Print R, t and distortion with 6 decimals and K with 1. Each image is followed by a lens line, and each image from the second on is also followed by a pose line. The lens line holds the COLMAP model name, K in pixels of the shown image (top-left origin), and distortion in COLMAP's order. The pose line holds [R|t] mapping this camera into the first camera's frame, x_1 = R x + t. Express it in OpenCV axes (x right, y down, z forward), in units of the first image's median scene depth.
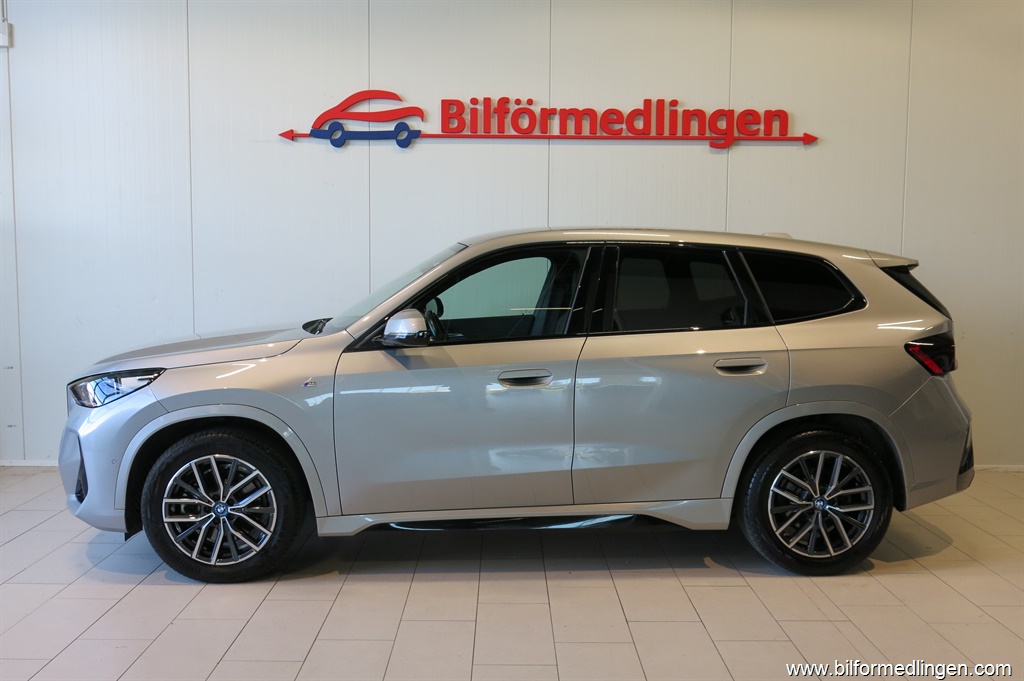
lens RADIAL K [[922.1, 0, 512.0], [0, 922.1, 340.5], [0, 0, 1]] dist [-0.018533, -0.014049]
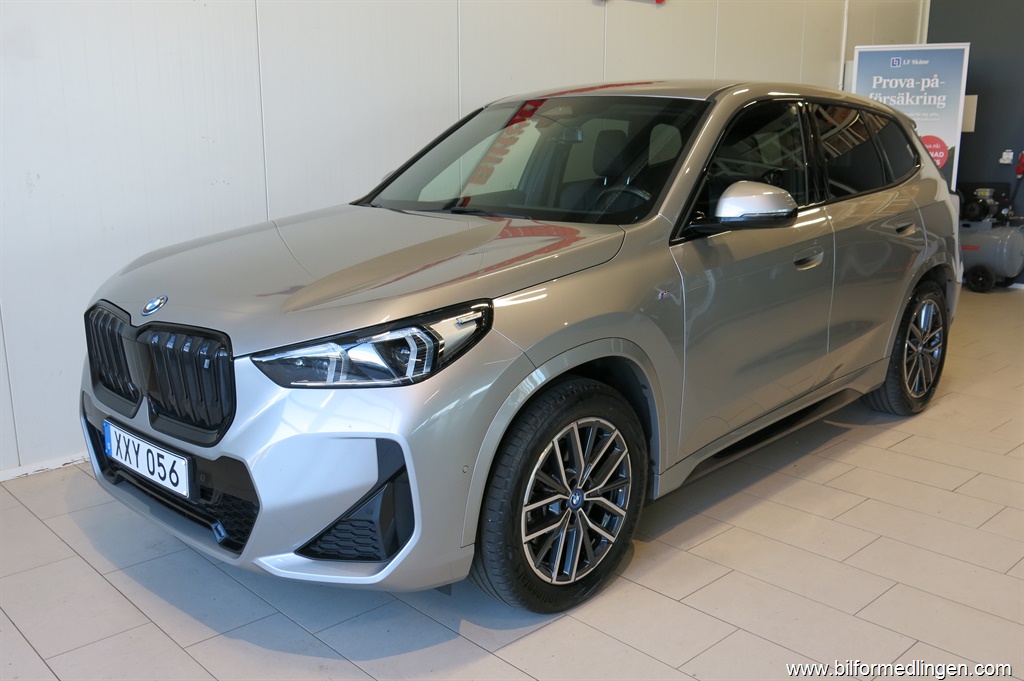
lens RADIAL K [[922.1, 0, 512.0], [0, 922.1, 340.5], [0, 0, 1]] dist [-0.018533, -0.014049]
pose [[0.733241, -0.156680, 0.661671, -0.773835], [0.072980, 0.985603, 0.152512, -0.035023], [-0.676041, -0.063540, 0.734120, 0.548821]]
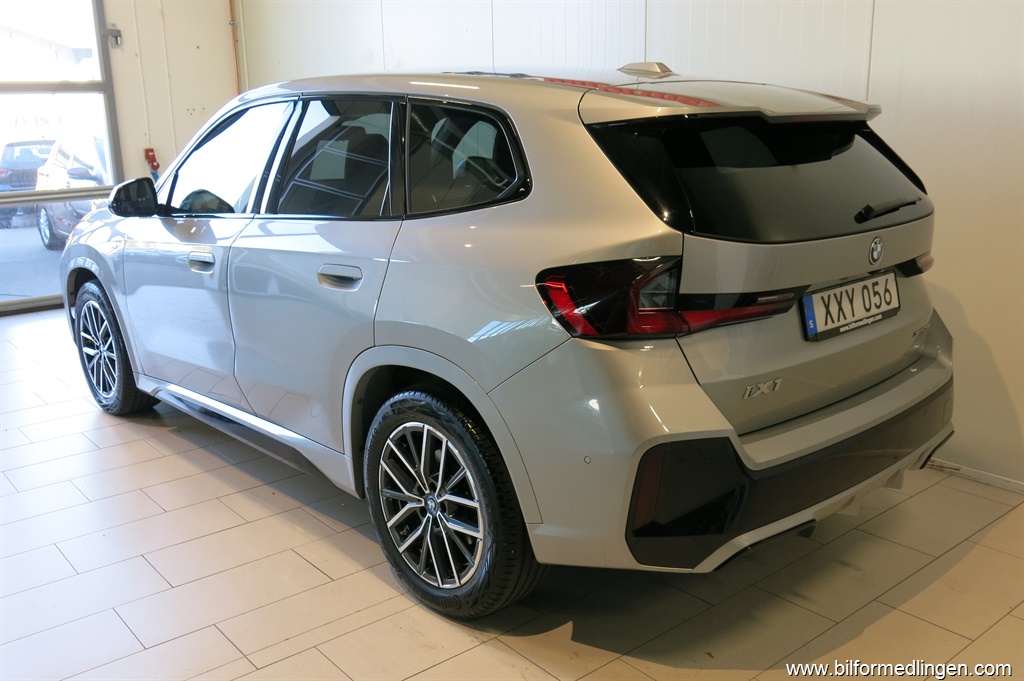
lens RADIAL K [[922.1, 0, 512.0], [0, 922.1, 340.5], [0, 0, 1]] dist [-0.018533, -0.014049]
pose [[0.635191, 0.166802, -0.754129, 0.876203], [-0.045112, 0.982746, 0.179372, -0.057238], [0.771037, -0.079915, 0.631756, 0.669943]]
